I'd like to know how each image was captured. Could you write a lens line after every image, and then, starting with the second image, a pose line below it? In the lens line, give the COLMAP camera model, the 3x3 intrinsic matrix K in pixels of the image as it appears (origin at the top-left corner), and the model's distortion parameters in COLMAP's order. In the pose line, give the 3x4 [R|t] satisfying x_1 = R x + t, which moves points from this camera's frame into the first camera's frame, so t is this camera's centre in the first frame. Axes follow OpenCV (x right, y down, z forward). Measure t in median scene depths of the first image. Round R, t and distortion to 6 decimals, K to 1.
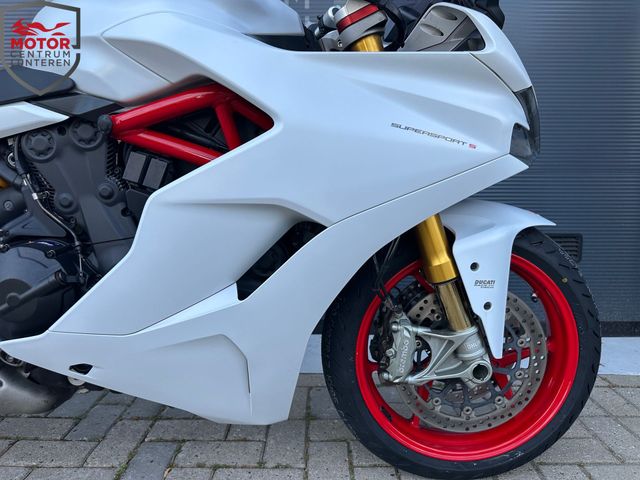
lens RADIAL K [[450.1, 0, 325.7], [0, 450.1, 242.4], [0, 0, 1]] dist [0.017172, -0.036099]
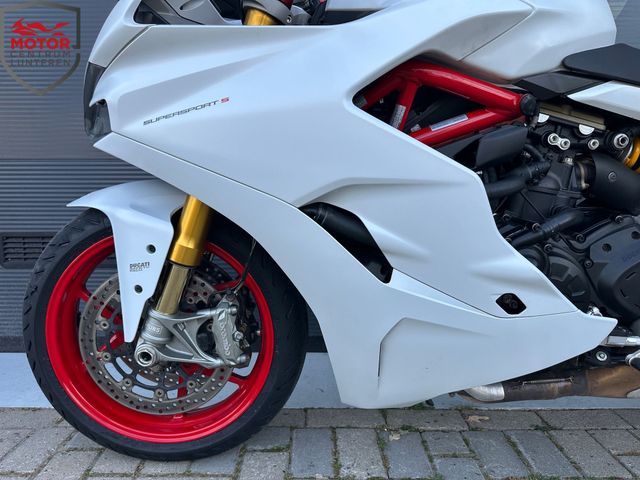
lens RADIAL K [[450.1, 0, 316.6], [0, 450.1, 236.5], [0, 0, 1]] dist [0.017172, -0.036099]
pose [[0.999987, 0.003758, -0.003578, -1.118813], [-0.003781, 0.999973, -0.006315, -0.017342], [0.003555, 0.006328, 0.999974, 0.358871]]
